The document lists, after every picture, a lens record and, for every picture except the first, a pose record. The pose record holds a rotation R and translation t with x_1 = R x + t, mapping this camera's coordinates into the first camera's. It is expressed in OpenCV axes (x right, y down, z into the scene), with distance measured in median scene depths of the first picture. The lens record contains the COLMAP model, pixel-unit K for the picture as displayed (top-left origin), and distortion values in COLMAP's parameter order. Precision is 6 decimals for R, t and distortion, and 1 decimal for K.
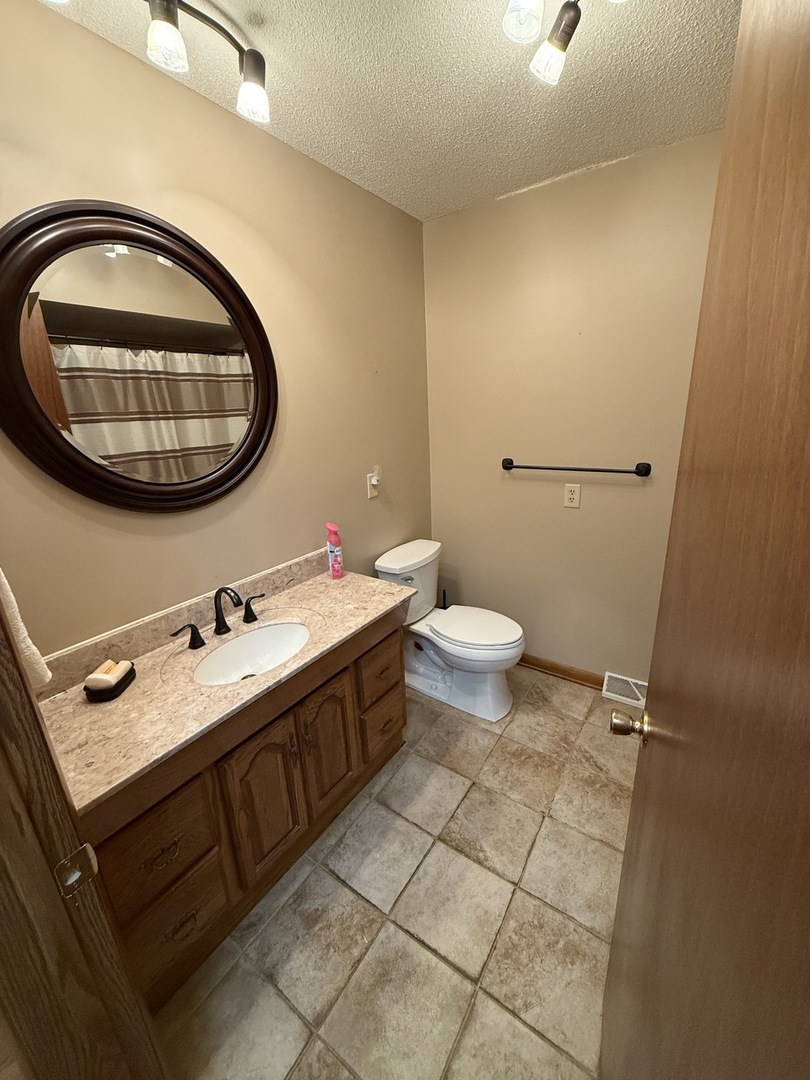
lens RADIAL K [[428.4, 0, 406.3], [0, 428.4, 536.6], [0, 0, 1]] dist [0.001504, 0.000199]
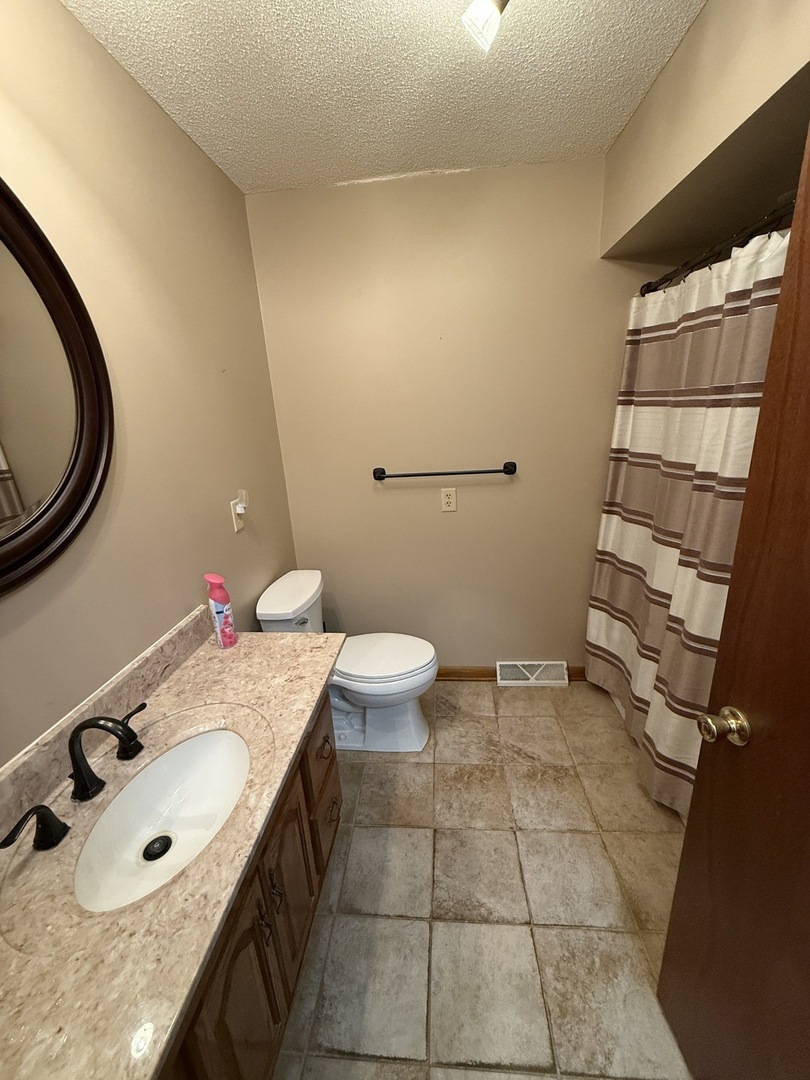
lens RADIAL K [[428.4, 0, 406.3], [0, 428.4, 536.6], [0, 0, 1]] dist [0.001504, 0.000199]
pose [[0.869909, -0.151625, 0.469328, -0.221224], [0.163324, 0.986443, 0.015966, -0.051787], [-0.465386, 0.062764, 0.882880, 0.203111]]
